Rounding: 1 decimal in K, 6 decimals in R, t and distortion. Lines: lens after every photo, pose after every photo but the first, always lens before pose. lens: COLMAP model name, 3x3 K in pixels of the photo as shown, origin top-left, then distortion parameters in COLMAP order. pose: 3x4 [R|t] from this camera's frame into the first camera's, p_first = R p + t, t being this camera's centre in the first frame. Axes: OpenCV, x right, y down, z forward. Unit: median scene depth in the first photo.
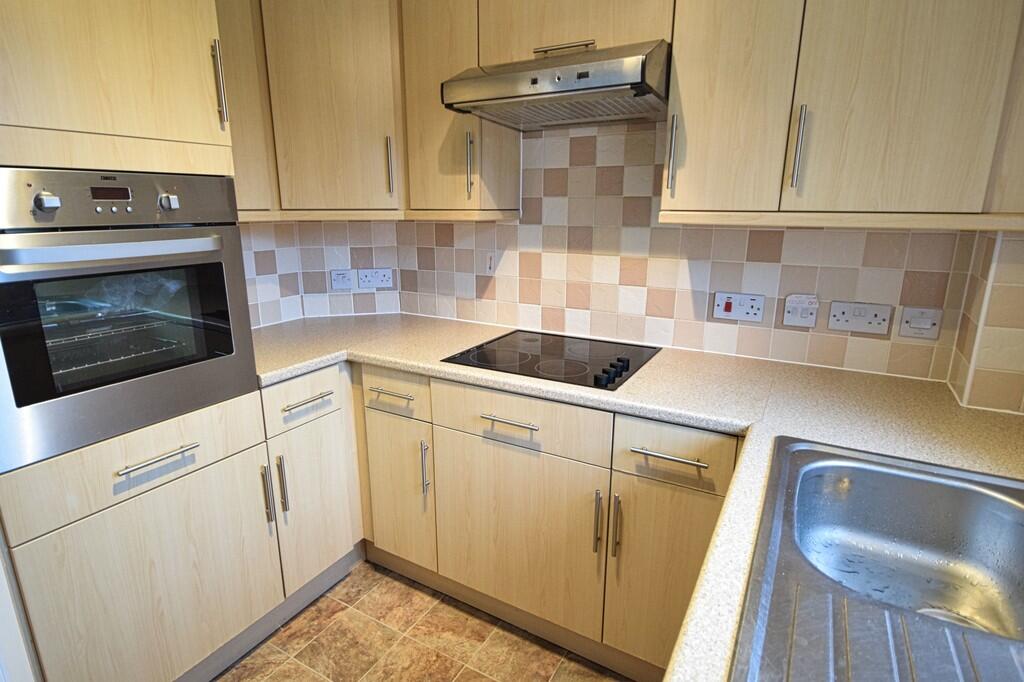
lens RADIAL K [[538.9, 0, 512.0], [0, 538.9, 341.0], [0, 0, 1]] dist [-0.001756, 0.000519]
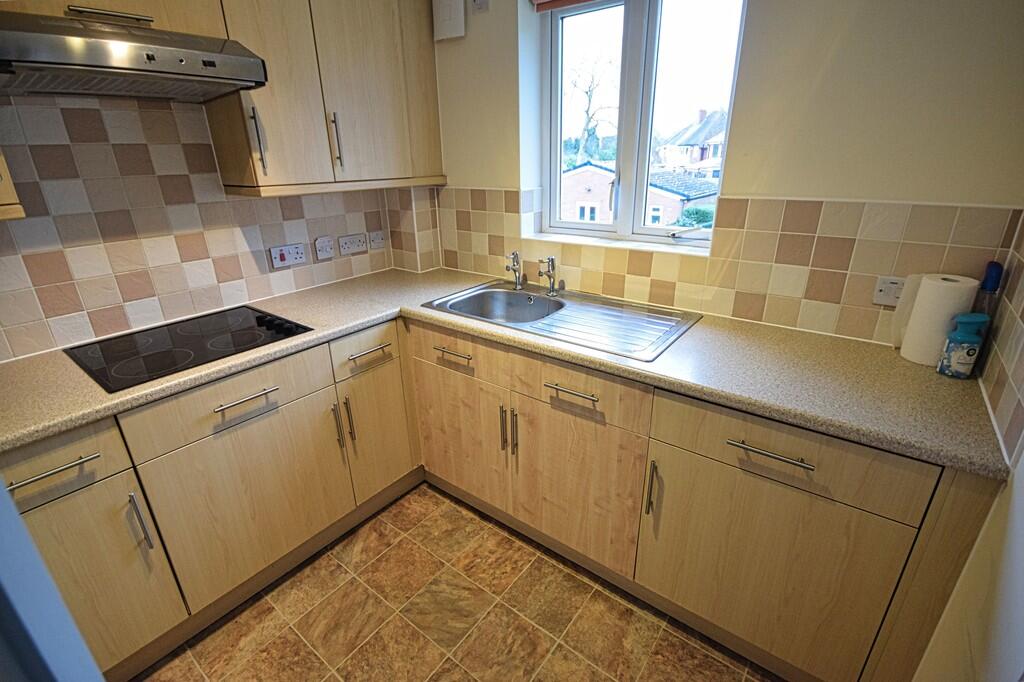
lens RADIAL K [[463.3, 0, 512.0], [0, 463.3, 341.0], [0, 0, 1]] dist [0.013441, -0.012392]
pose [[0.130754, -0.372250, 0.918876, -0.652575], [0.262317, 0.906792, 0.330027, -0.105015], [-0.956082, 0.197885, 0.216215, 0.250248]]
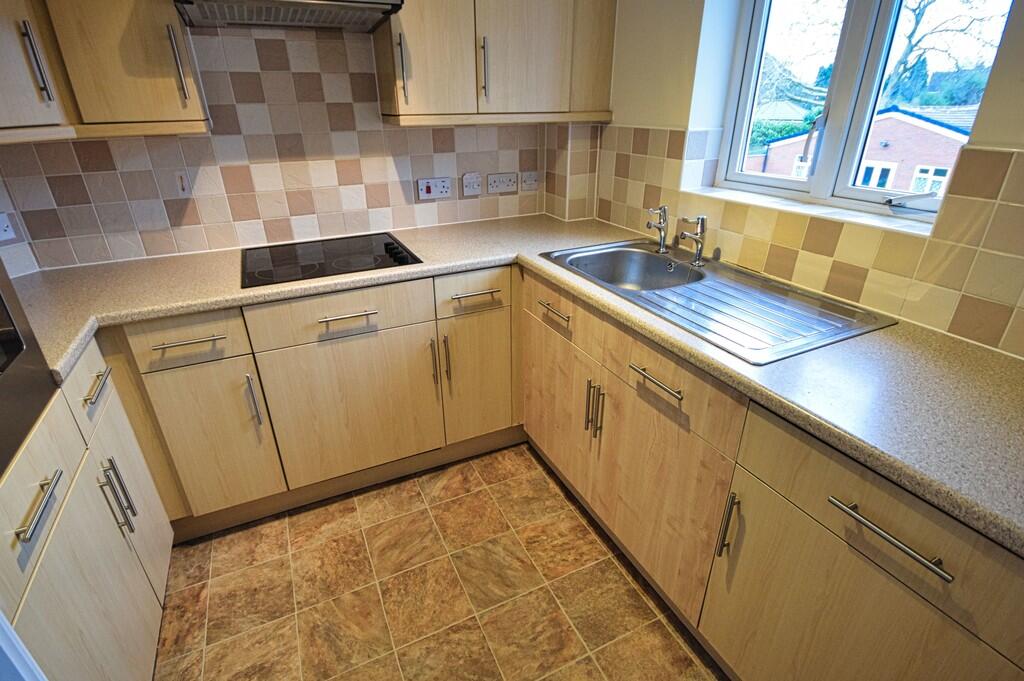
lens RADIAL K [[497.5, 0, 512.0], [0, 497.5, 340.5], [0, 0, 1]] dist [0.000856, -0.000354]
pose [[0.562957, -0.364994, 0.741525, -0.542172], [0.214997, 0.930986, 0.295027, -0.034289], [-0.798032, -0.006662, 0.602578, 0.077716]]
